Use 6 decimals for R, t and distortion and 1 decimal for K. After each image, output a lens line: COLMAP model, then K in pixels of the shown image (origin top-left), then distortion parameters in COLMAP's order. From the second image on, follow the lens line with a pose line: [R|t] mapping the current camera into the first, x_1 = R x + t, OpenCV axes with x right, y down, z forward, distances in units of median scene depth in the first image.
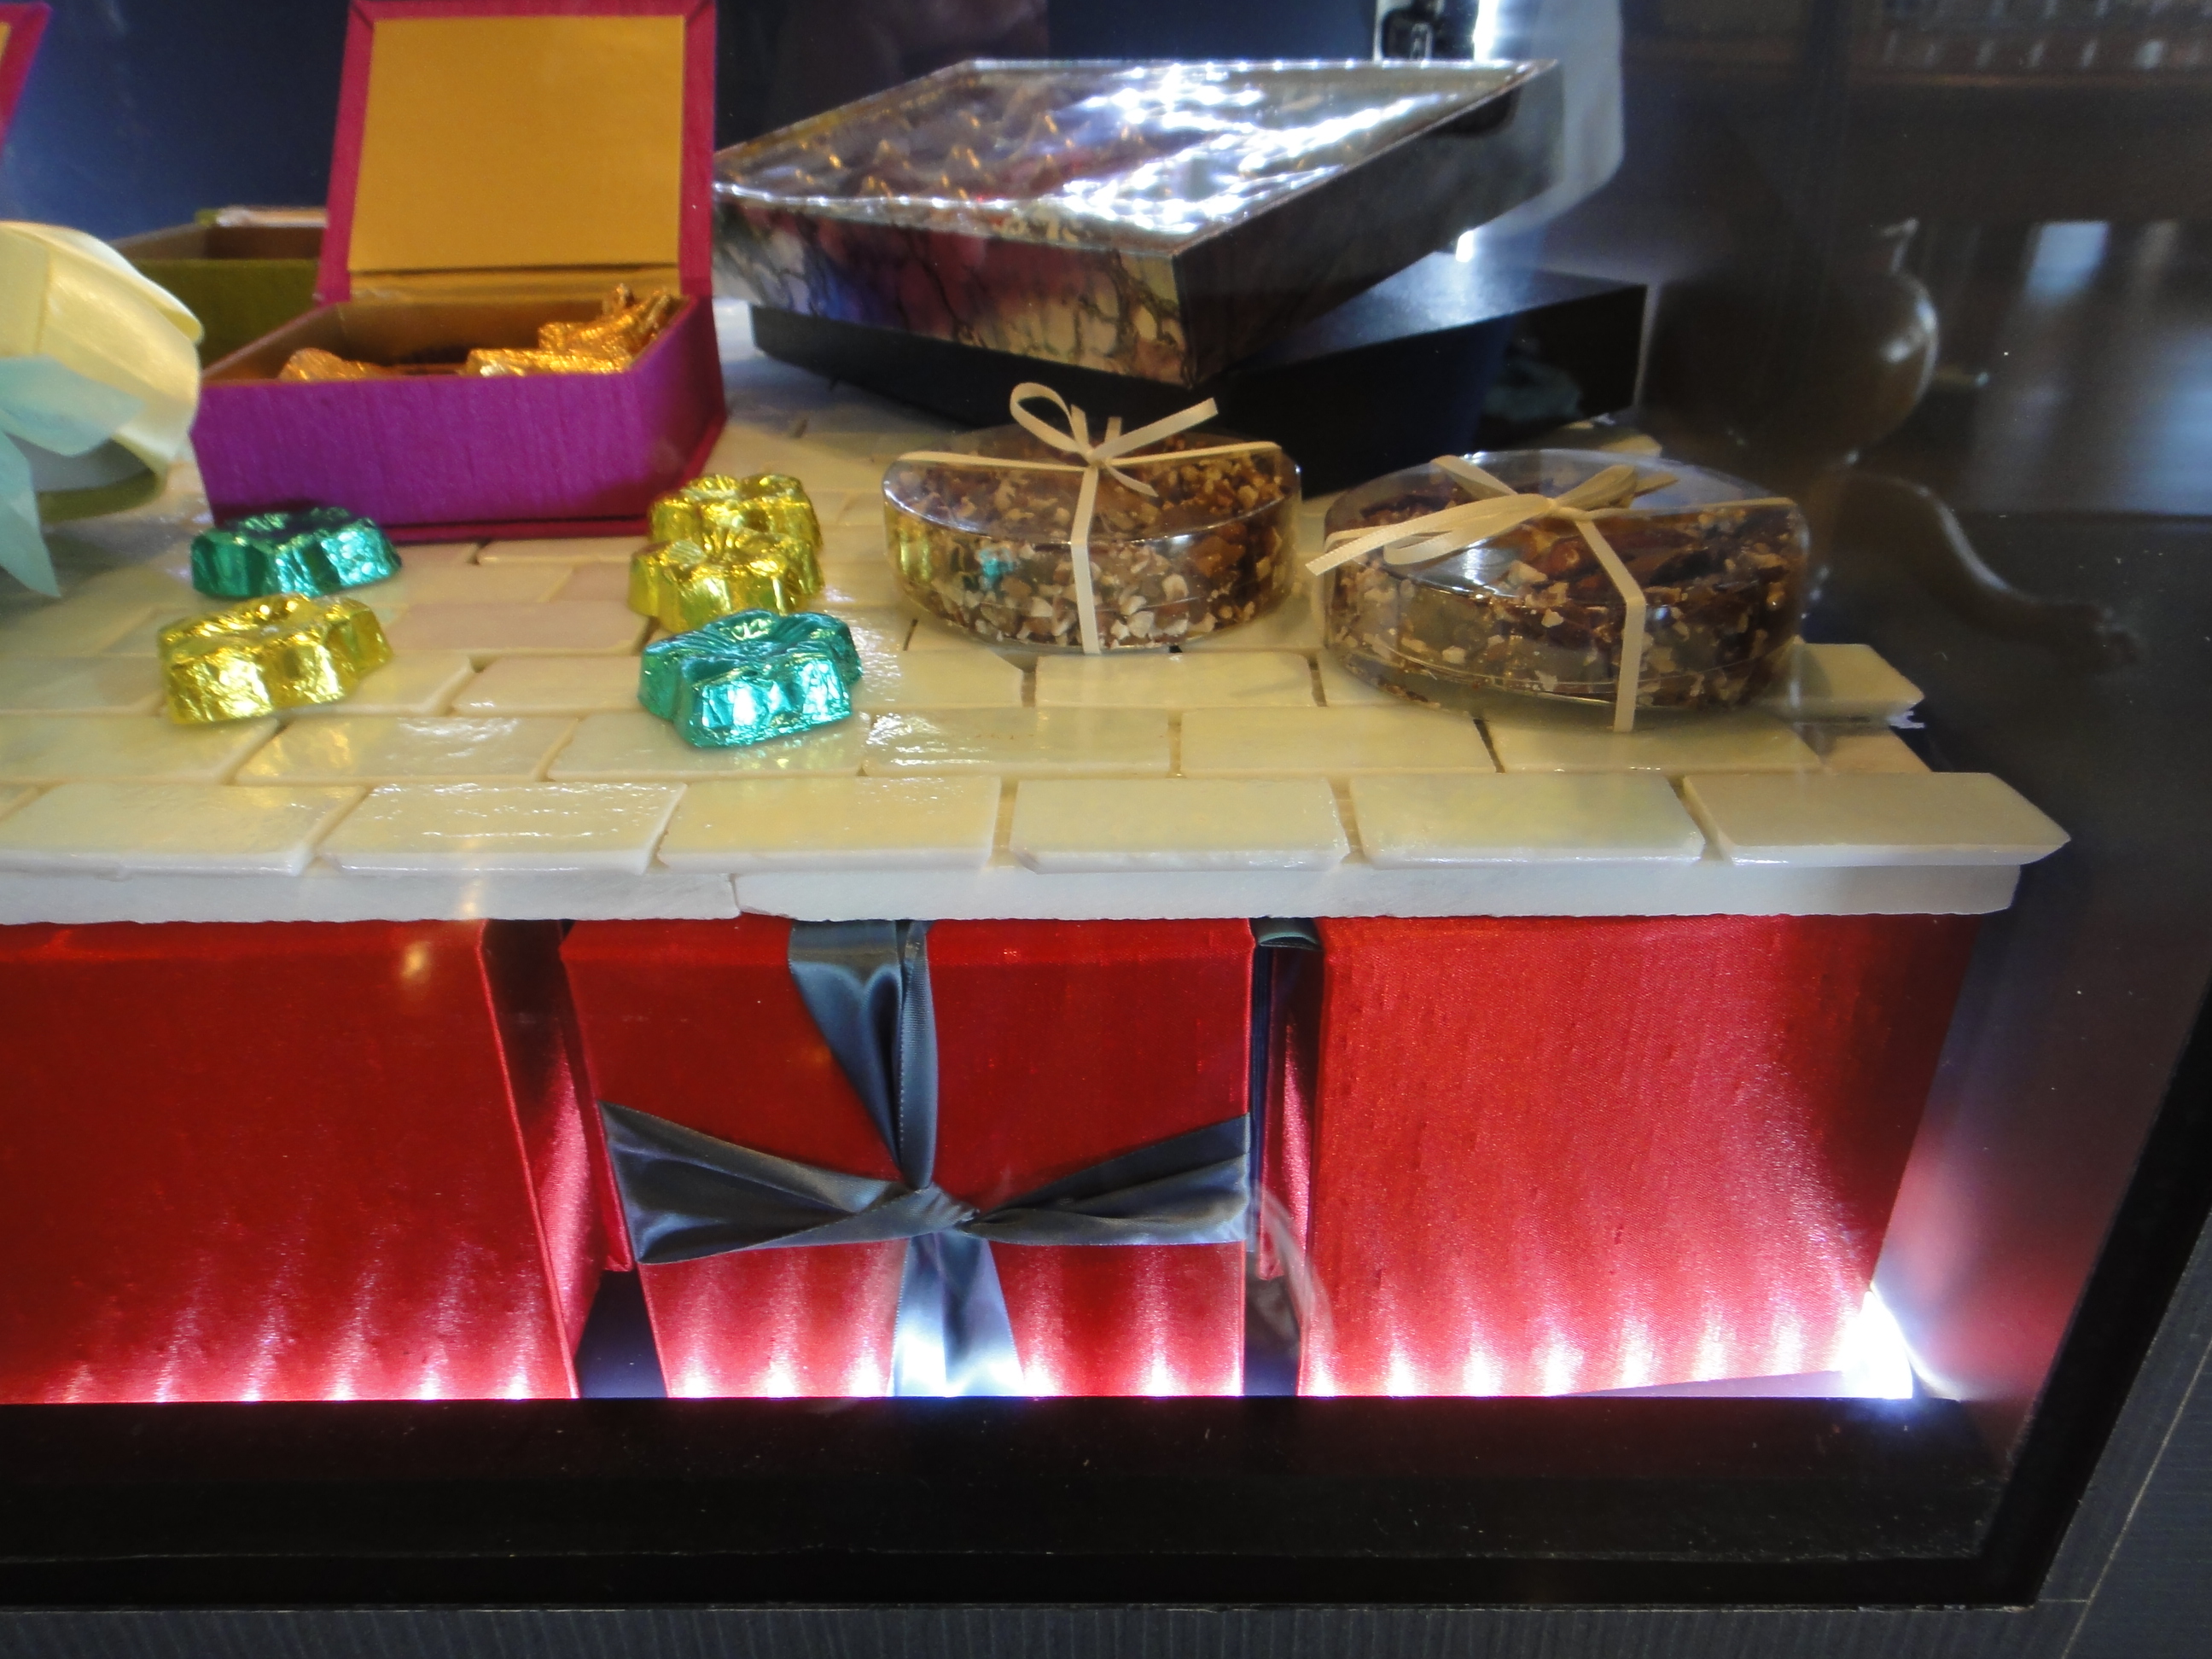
lens RADIAL K [[1595.6, 0, 1132.6], [0, 1595.6, 819.0], [0, 0, 1]] dist [0.004300, 0.001781]
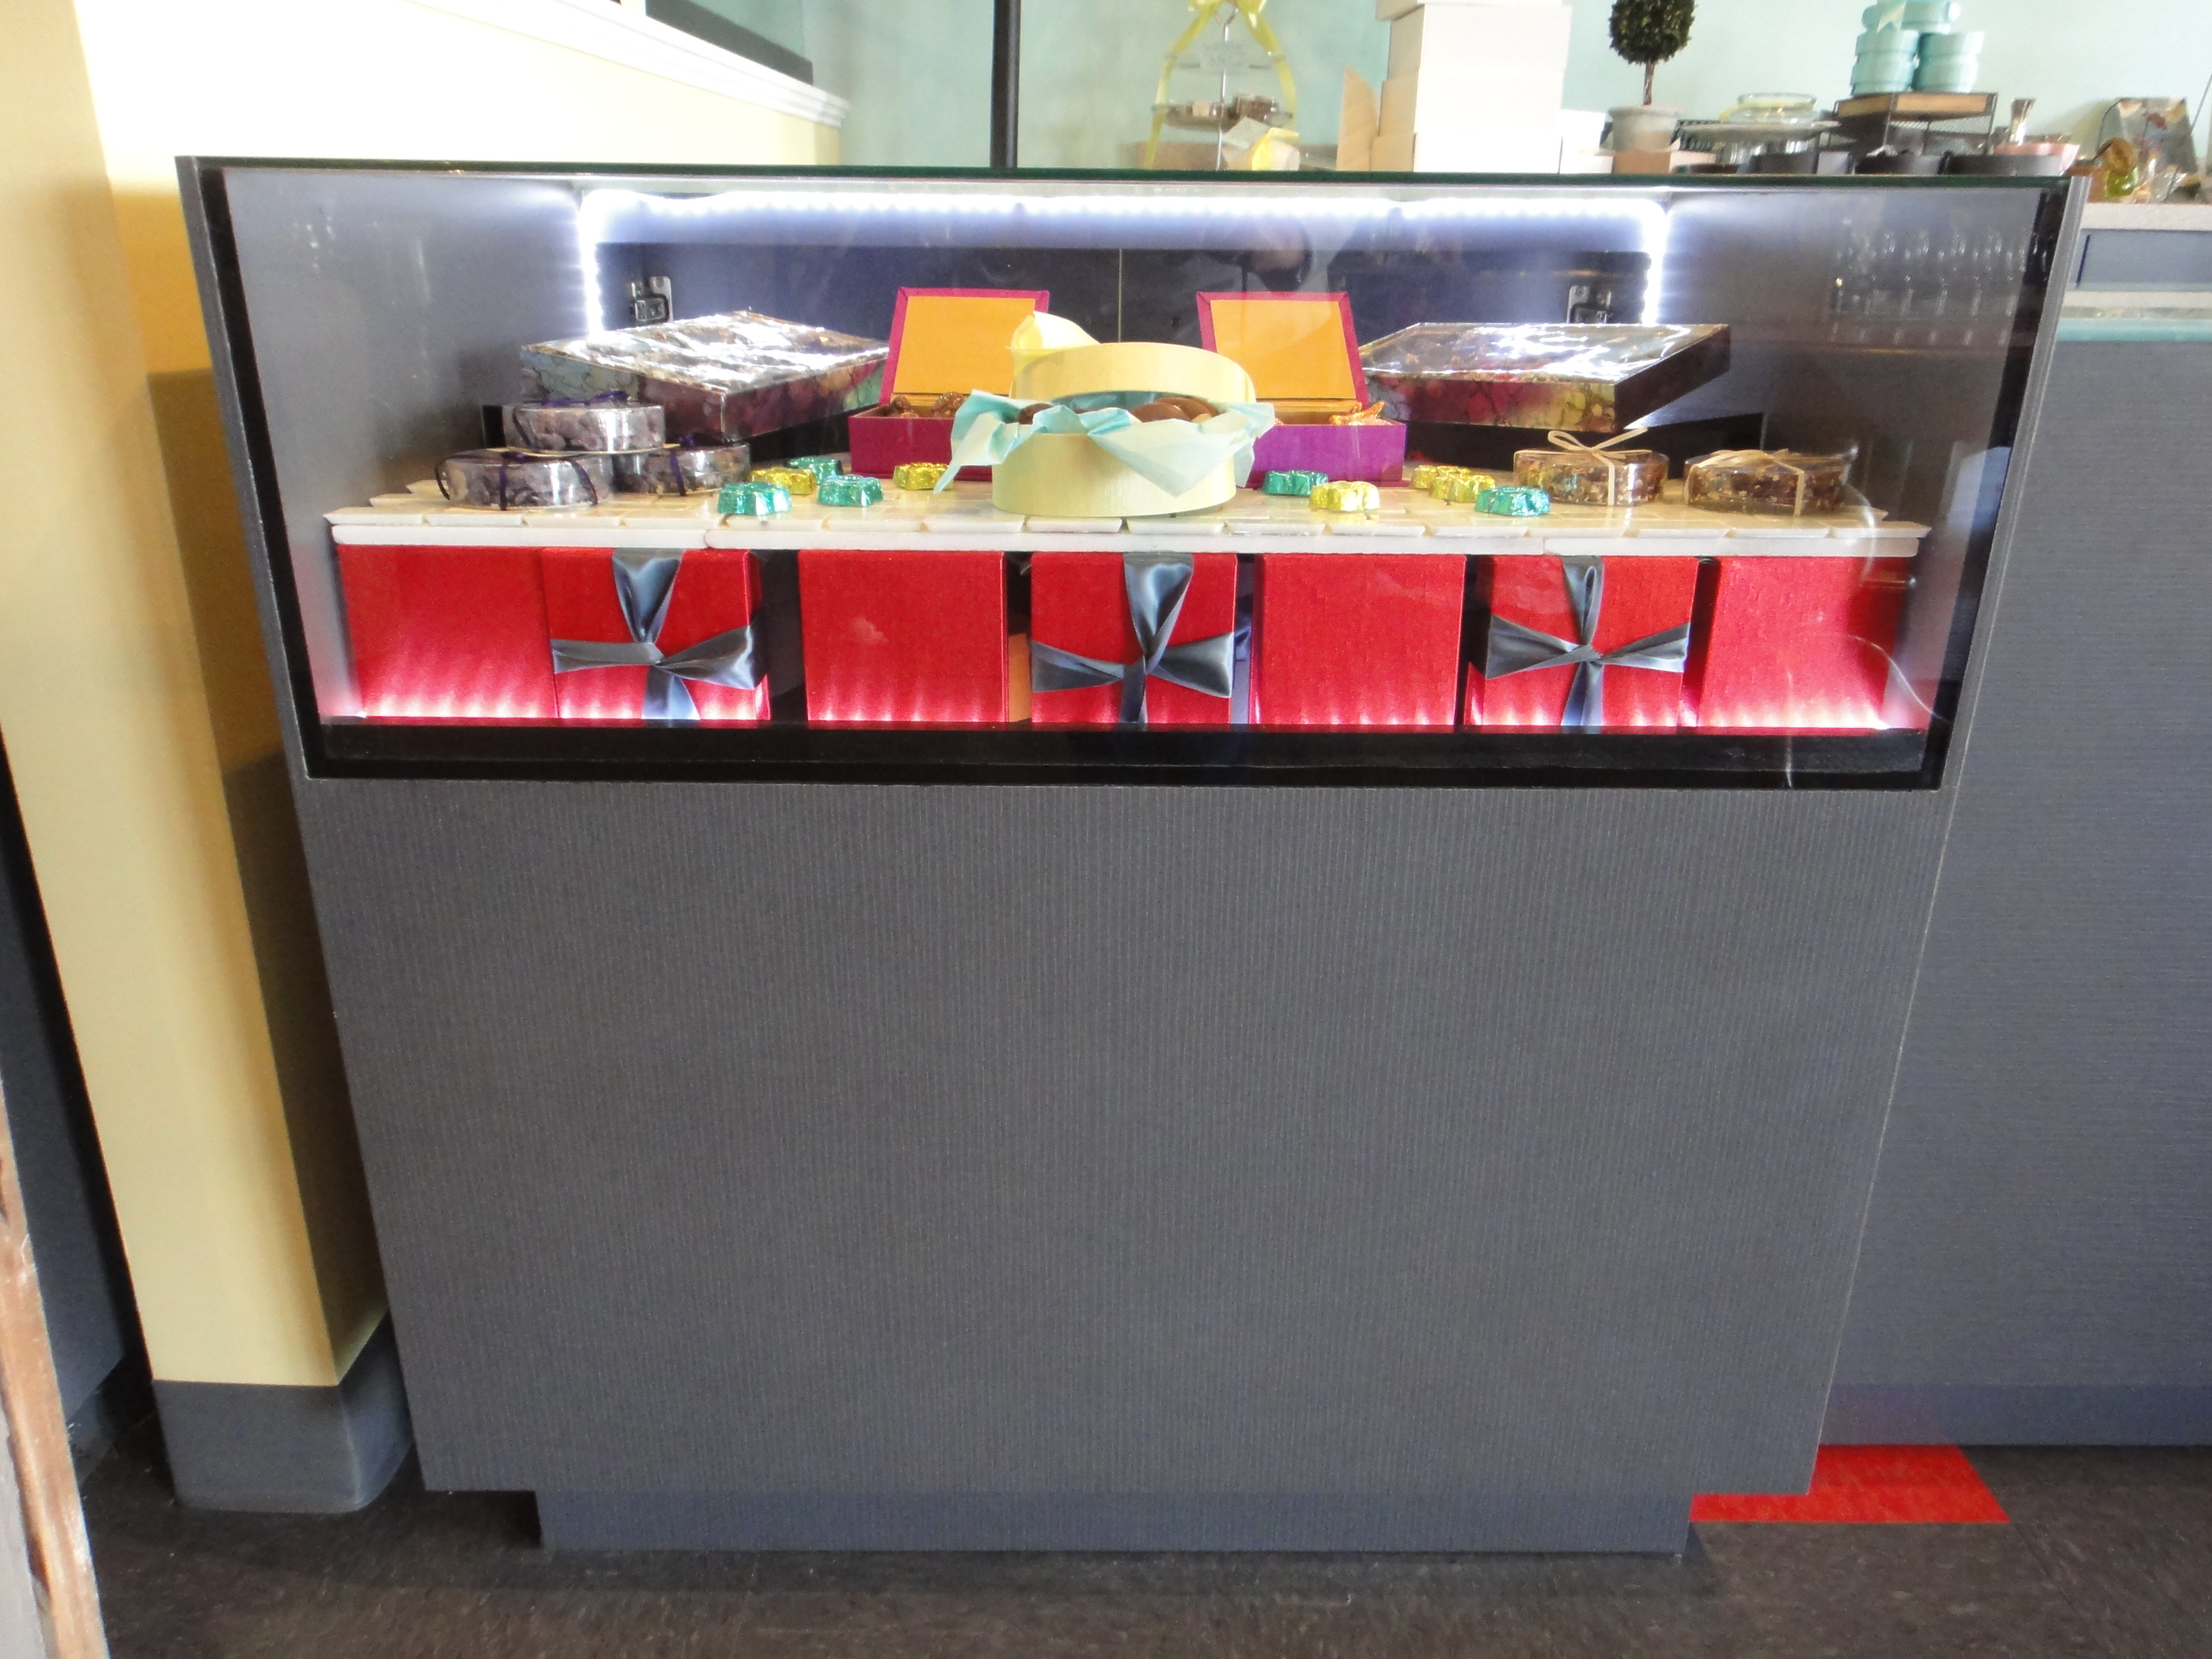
lens RADIAL K [[1612.9, 0, 1106.0], [0, 1612.9, 829.5], [0, 0, 1]] dist [0.002851, 0.003811]
pose [[0.999841, 0.013560, 0.011604, -1.063369], [-0.011693, 0.988895, -0.148153, 1.020052], [-0.013484, 0.147994, 0.988896, -2.013606]]
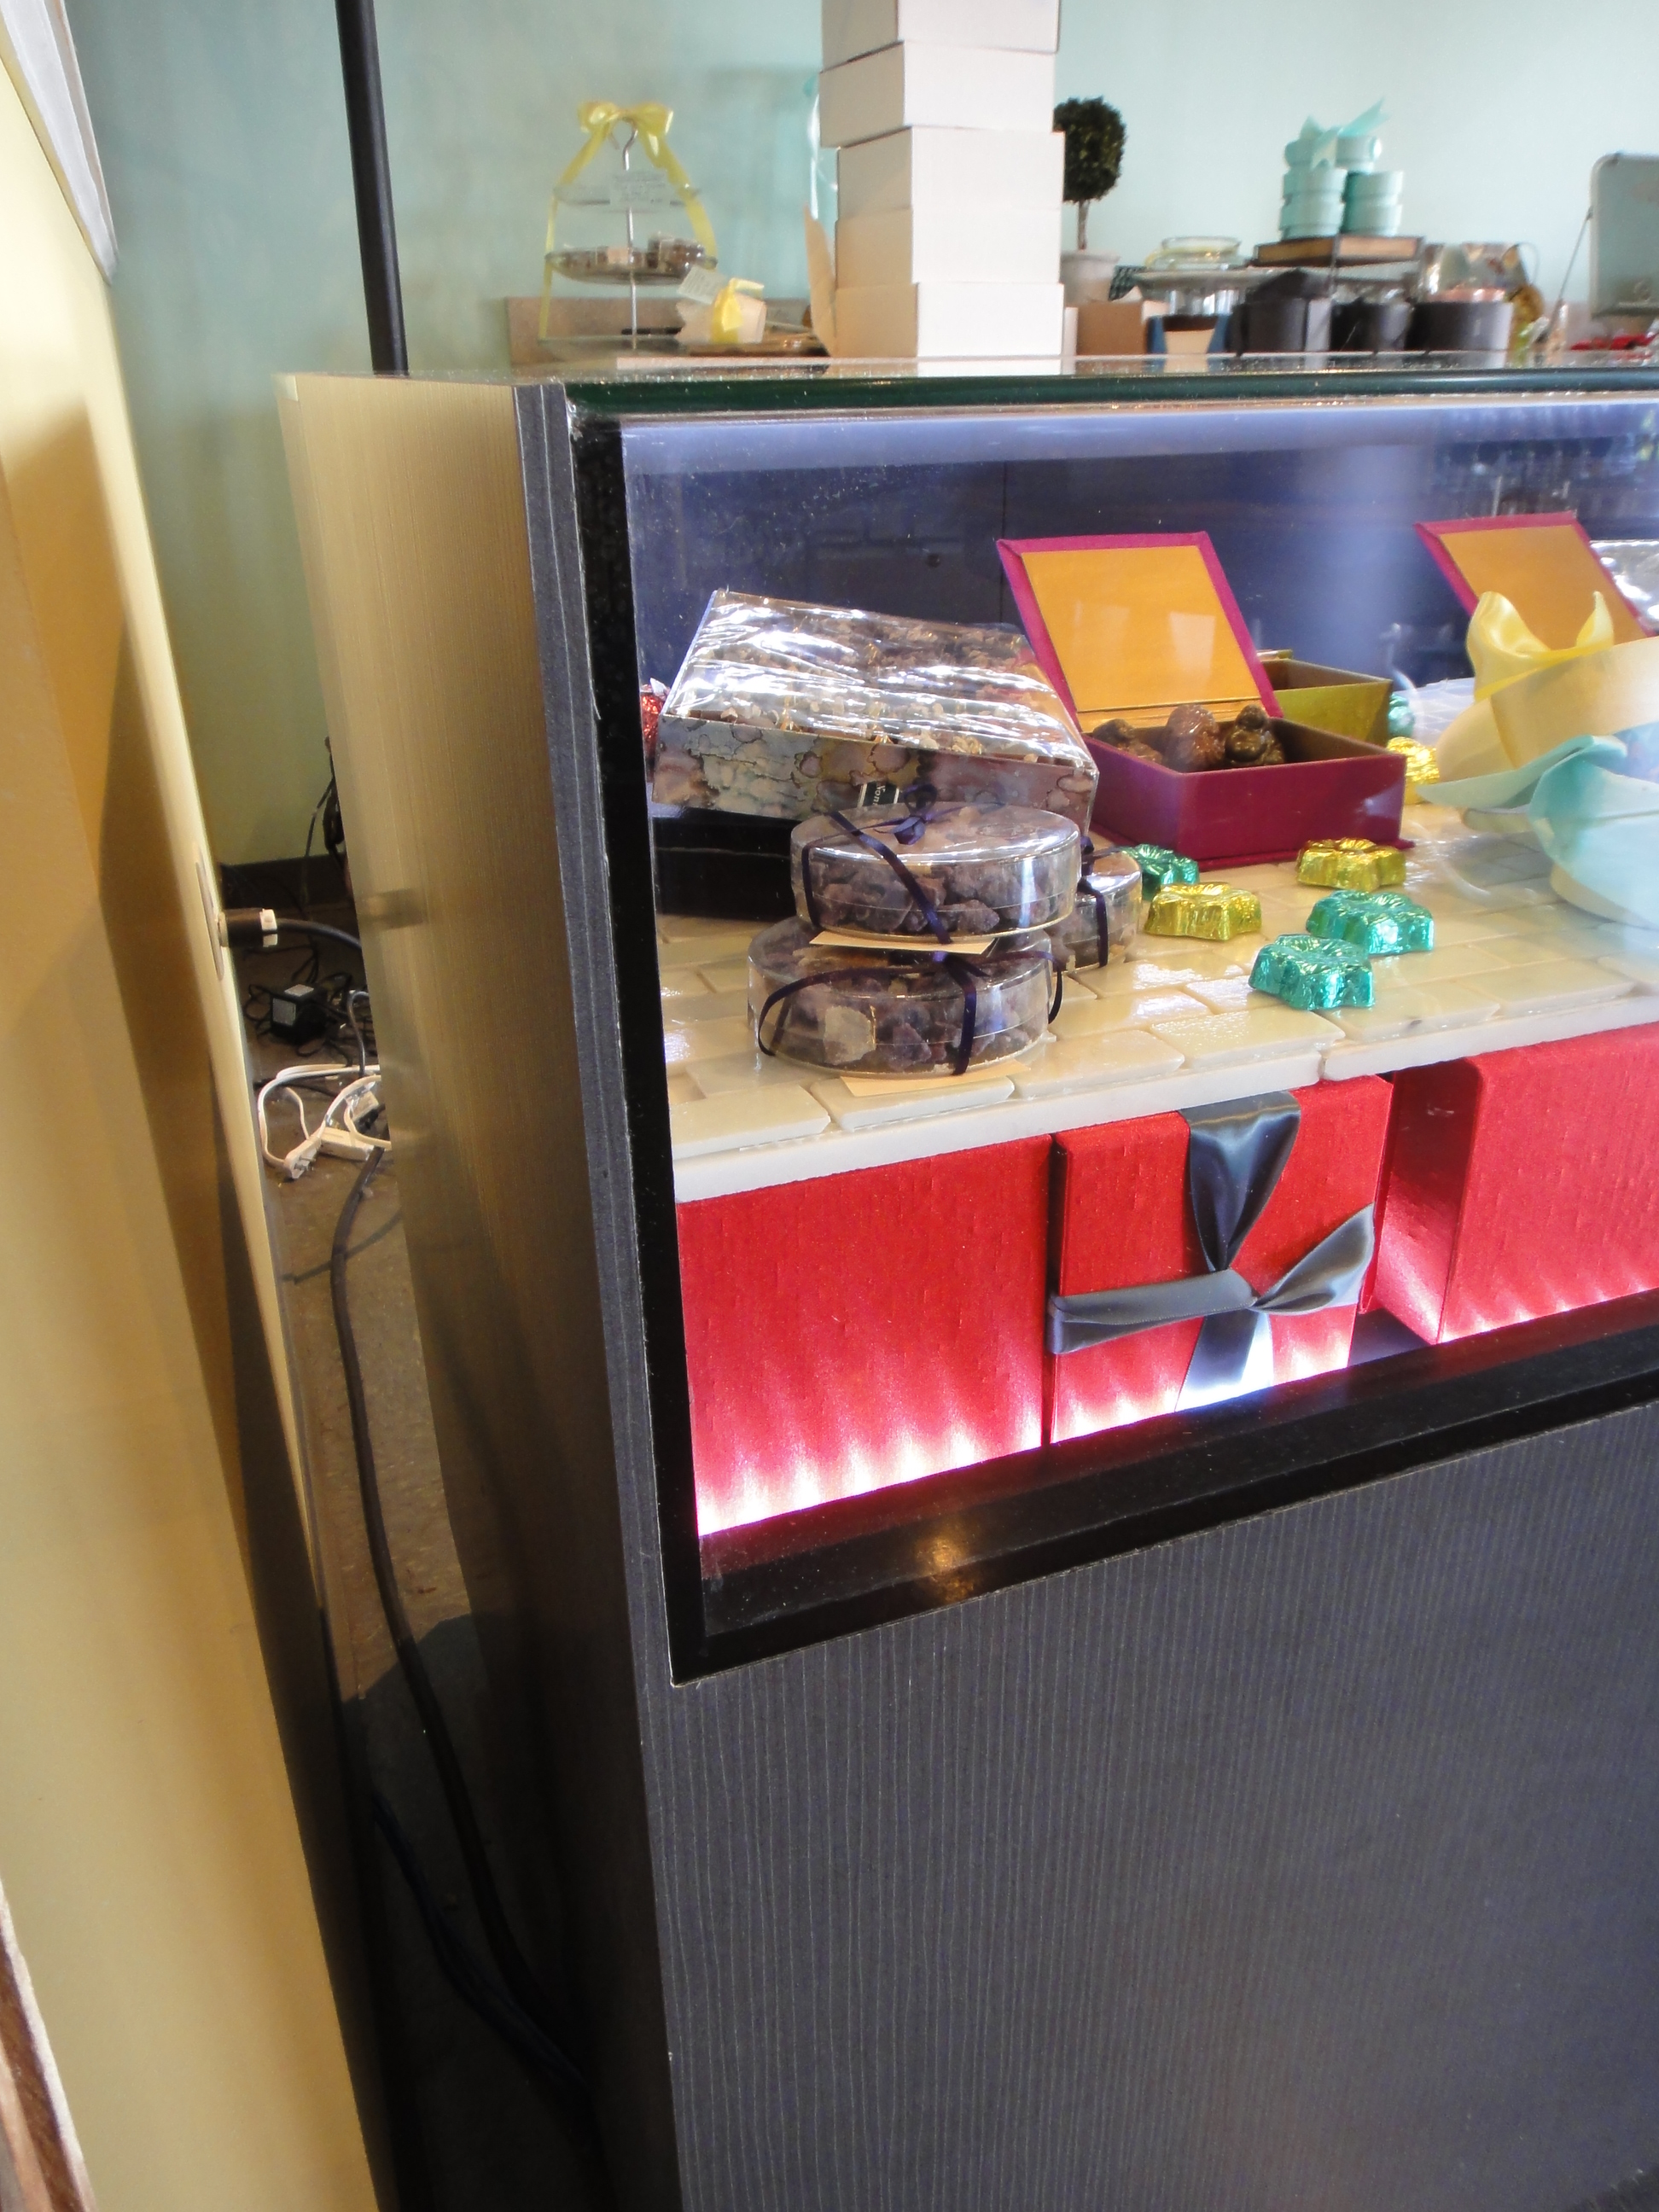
lens RADIAL K [[1612.9, 0, 841.1], [0, 1612.9, 1120.0], [0, 0, 1]] dist [0.002851, 0.003811]
pose [[0.927987, -0.163044, 0.335048, -2.801084], [0.189351, 0.980776, -0.047175, 0.083514], [-0.320915, 0.107220, 0.941019, -0.496000]]
